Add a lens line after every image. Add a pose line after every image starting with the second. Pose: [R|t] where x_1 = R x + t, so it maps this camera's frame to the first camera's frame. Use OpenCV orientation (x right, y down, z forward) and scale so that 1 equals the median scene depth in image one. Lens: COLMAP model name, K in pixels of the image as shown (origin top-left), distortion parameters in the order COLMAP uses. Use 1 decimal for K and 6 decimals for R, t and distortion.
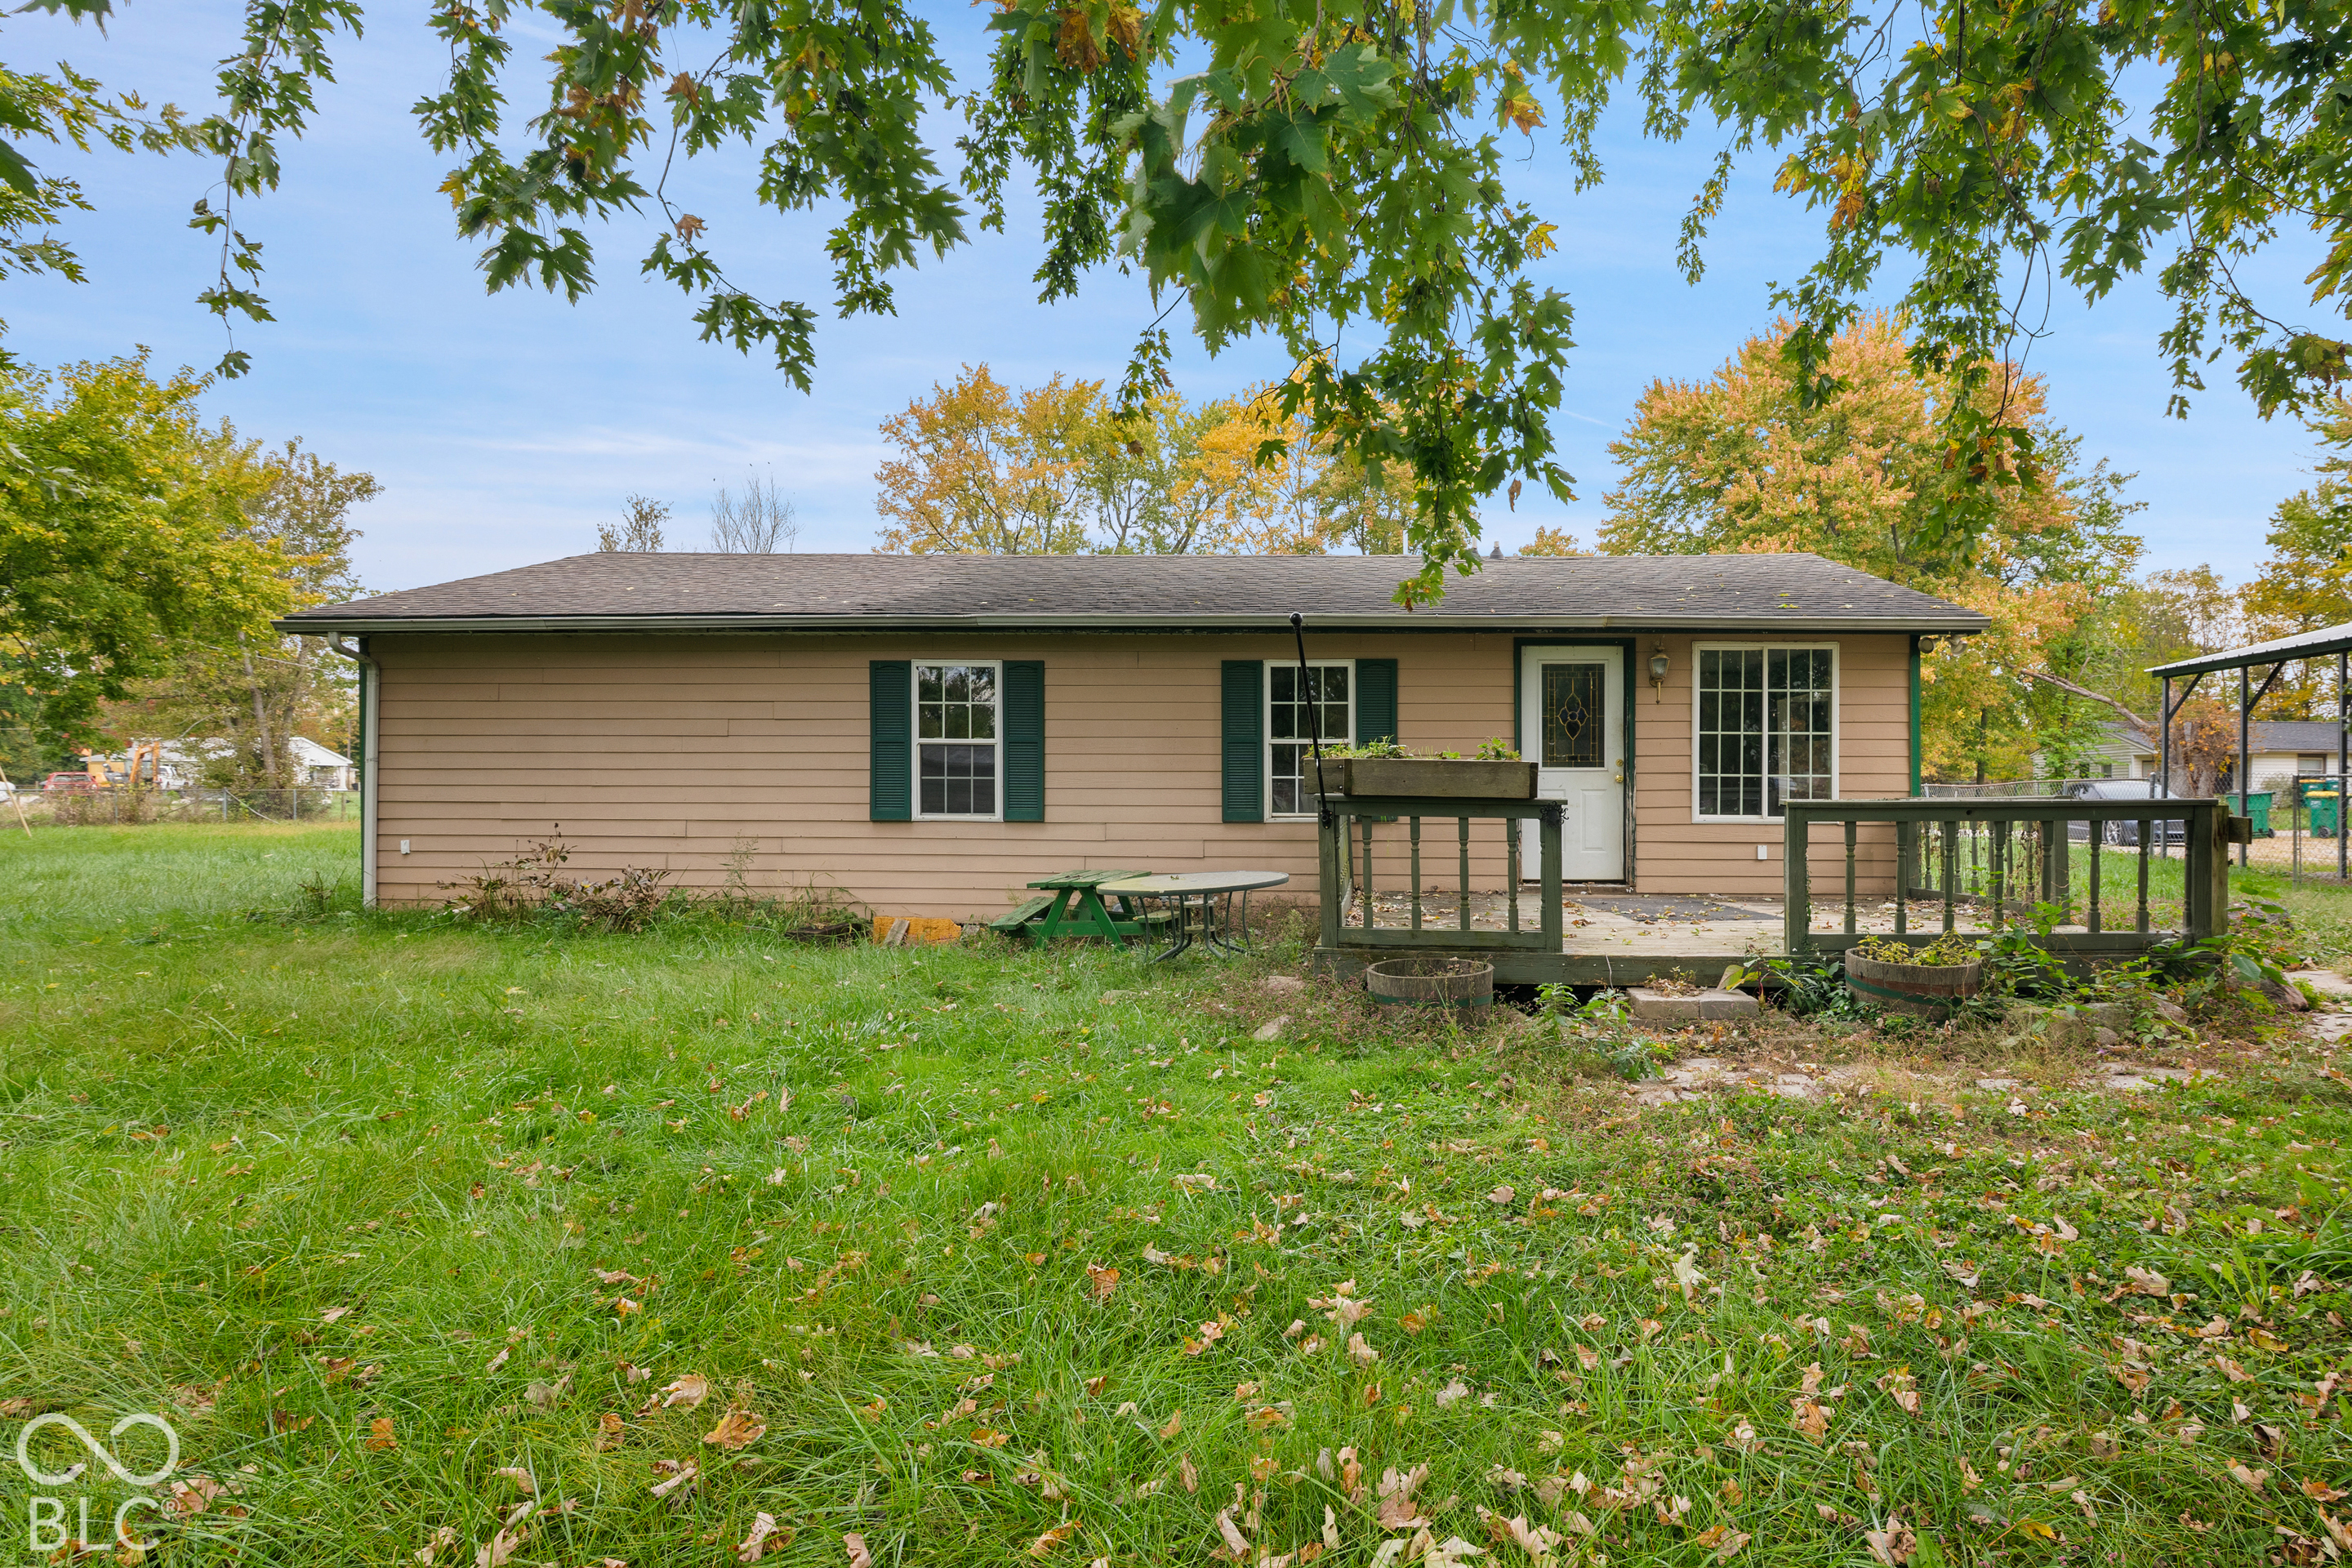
lens RADIAL K [[1100.8, 0, 1176.0], [0, 1100.8, 784.0], [0, 0, 1]] dist [-0.017549, 0.000177]
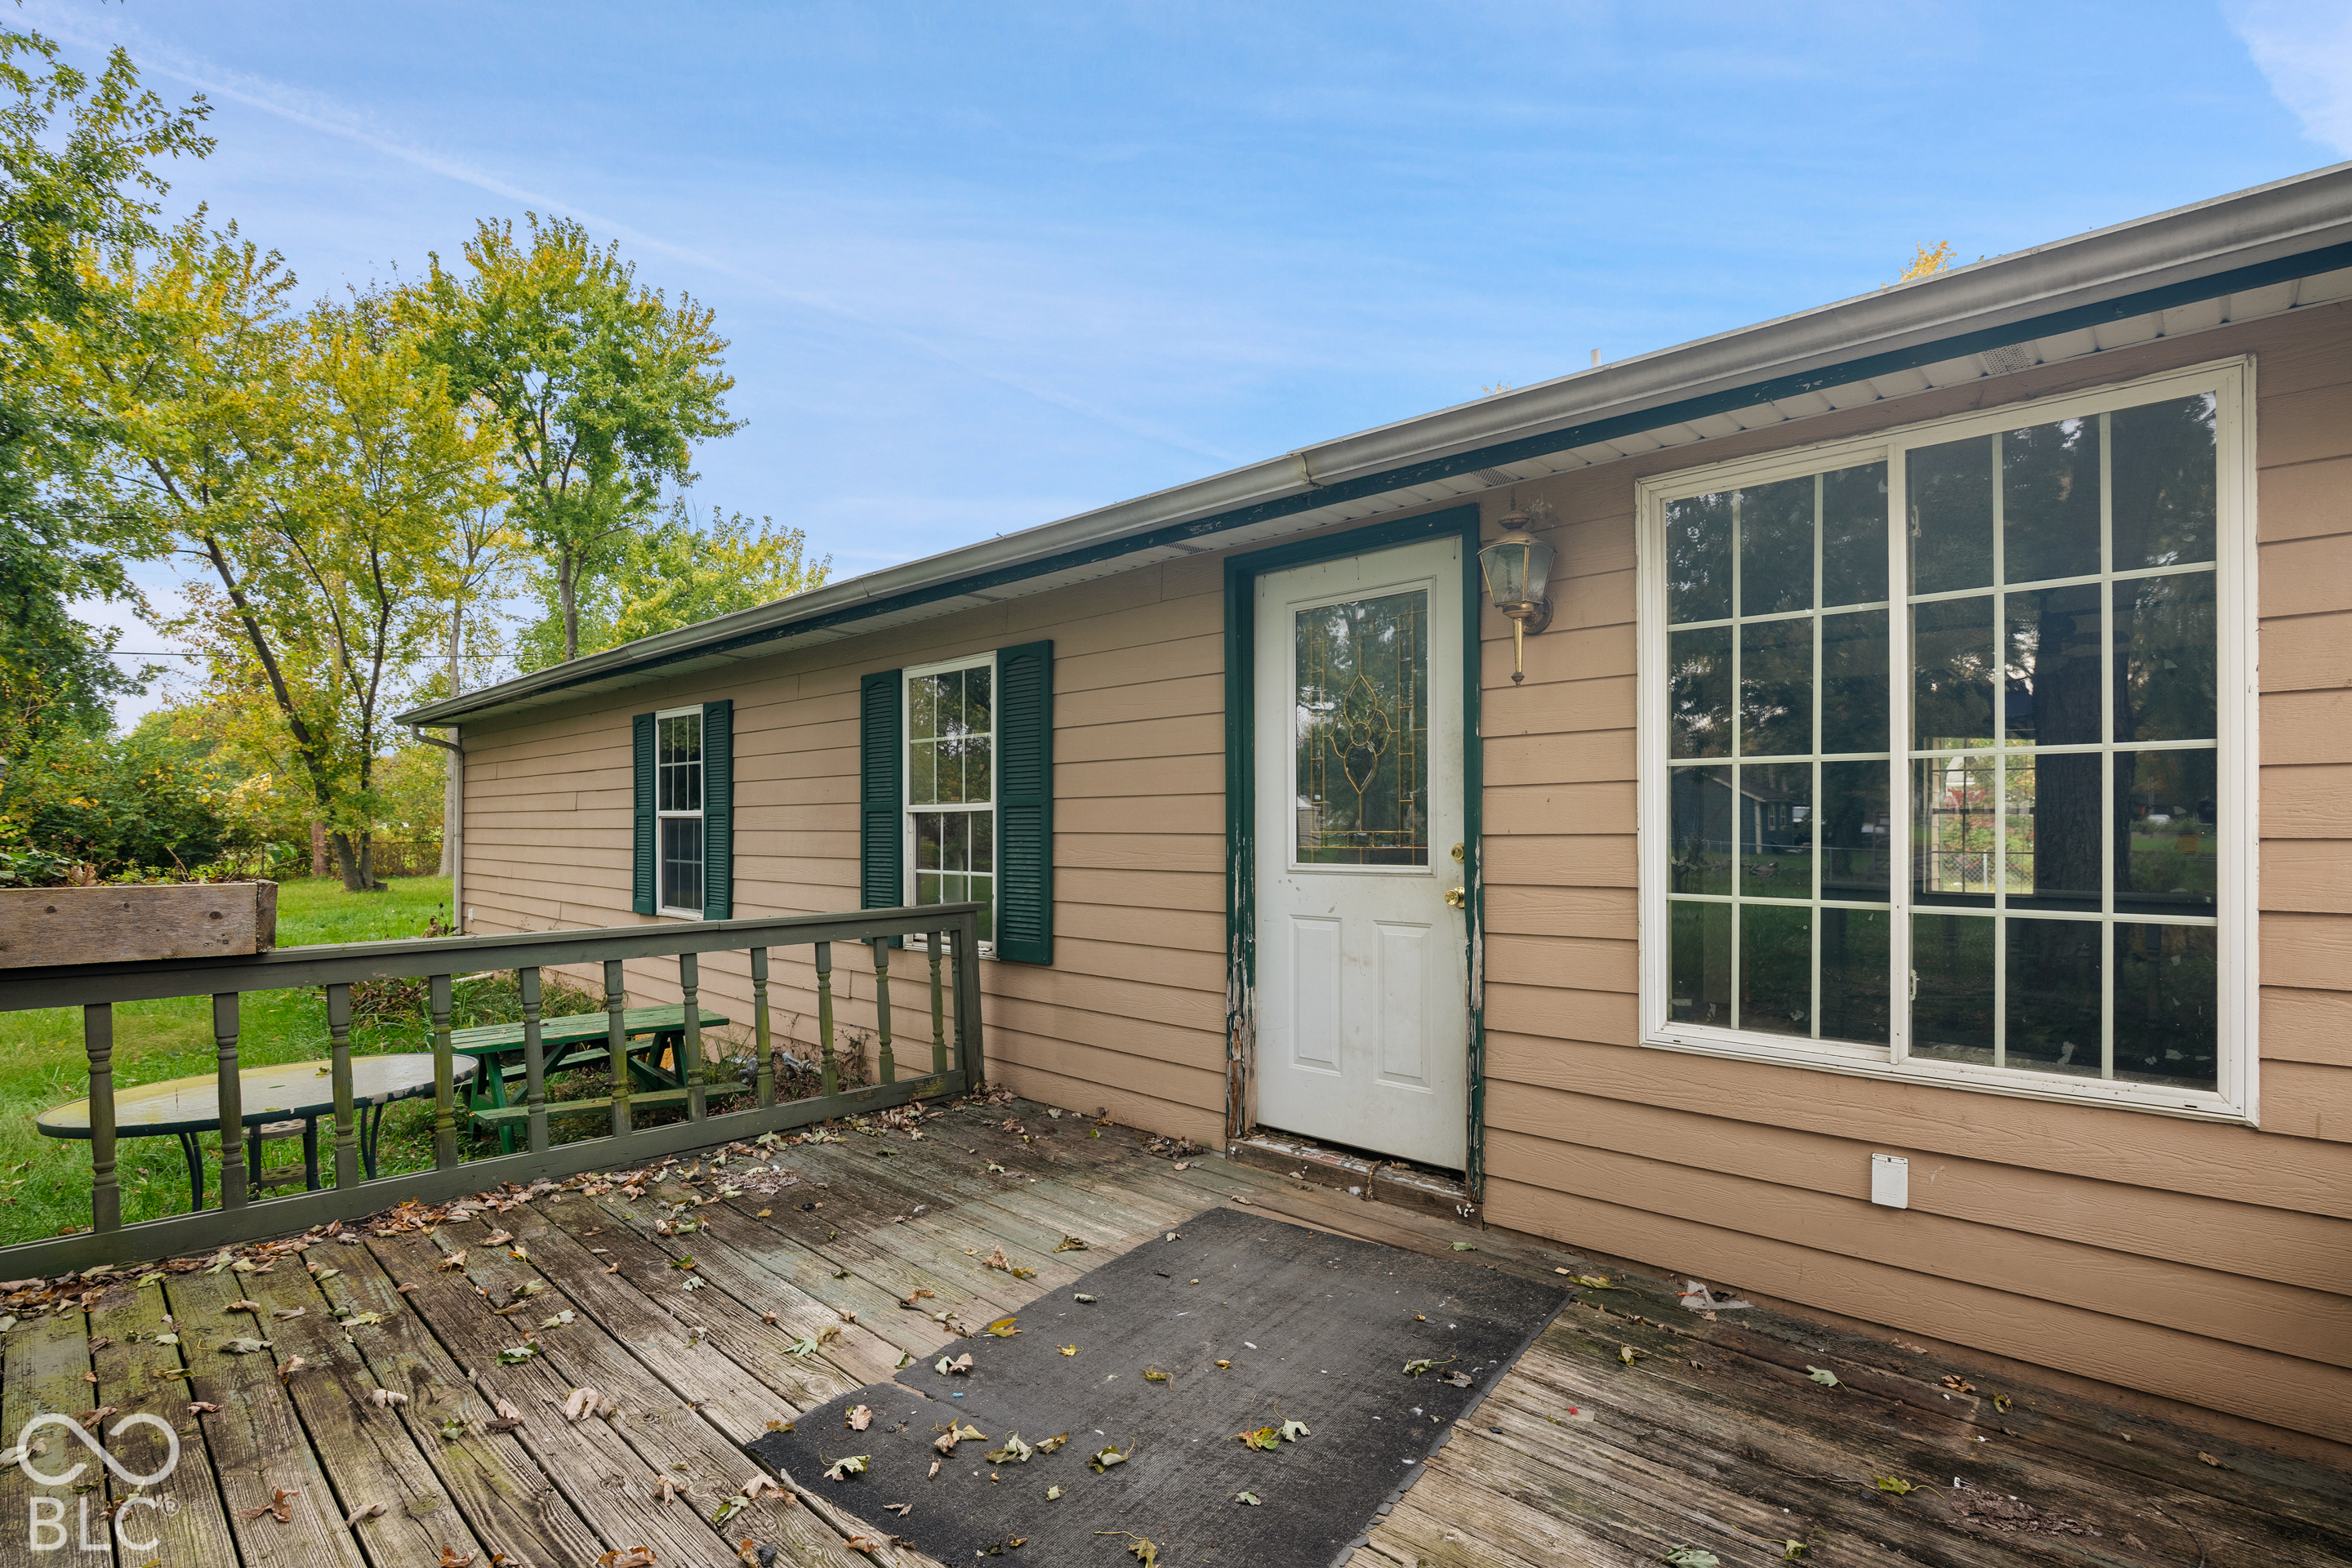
lens RADIAL K [[1106.0, 0, 1168.2], [0, 1106.0, 837.6], [0, 0, 1]] dist [-0.021933, 0.001010]
pose [[0.760035, 0.001793, -0.649880, 0.572583], [-0.002662, 0.999996, -0.000354, -0.024701], [0.649877, 0.001999, 0.760037, 0.662187]]
